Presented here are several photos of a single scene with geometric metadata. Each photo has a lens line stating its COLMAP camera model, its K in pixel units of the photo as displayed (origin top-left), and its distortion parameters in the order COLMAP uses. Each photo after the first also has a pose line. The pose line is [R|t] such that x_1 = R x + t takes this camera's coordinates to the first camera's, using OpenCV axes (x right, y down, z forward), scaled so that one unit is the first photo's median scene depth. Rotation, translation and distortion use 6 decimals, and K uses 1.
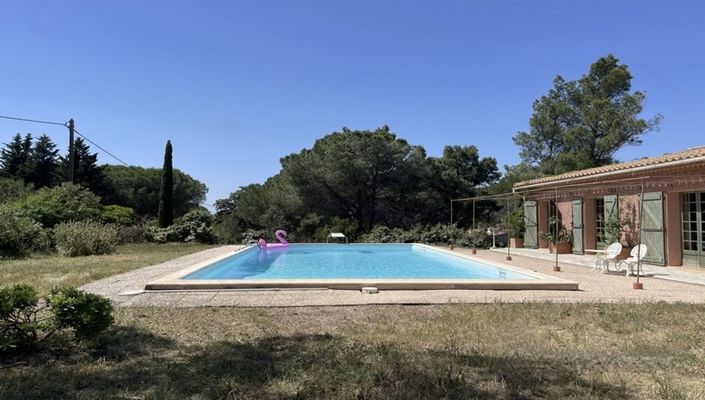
lens RADIAL K [[500.4, 0, 352.5], [0, 500.4, 200.0], [0, 0, 1]] dist [0.004882, 0.000281]
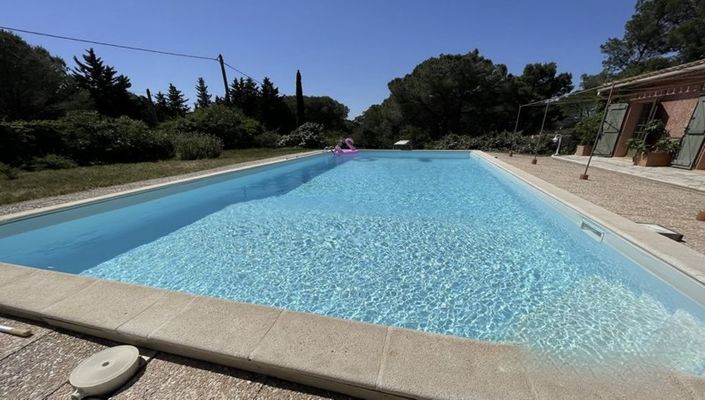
lens RADIAL K [[261.6, 0, 350.7], [0, 261.6, 227.8], [0, 0, 1]] dist [-0.001692, 0.000060]
pose [[0.939134, 0.108490, -0.325971, 0.040617], [0.026338, 0.923300, 0.383176, 0.008788], [0.342539, -0.368440, 0.864245, 0.184446]]
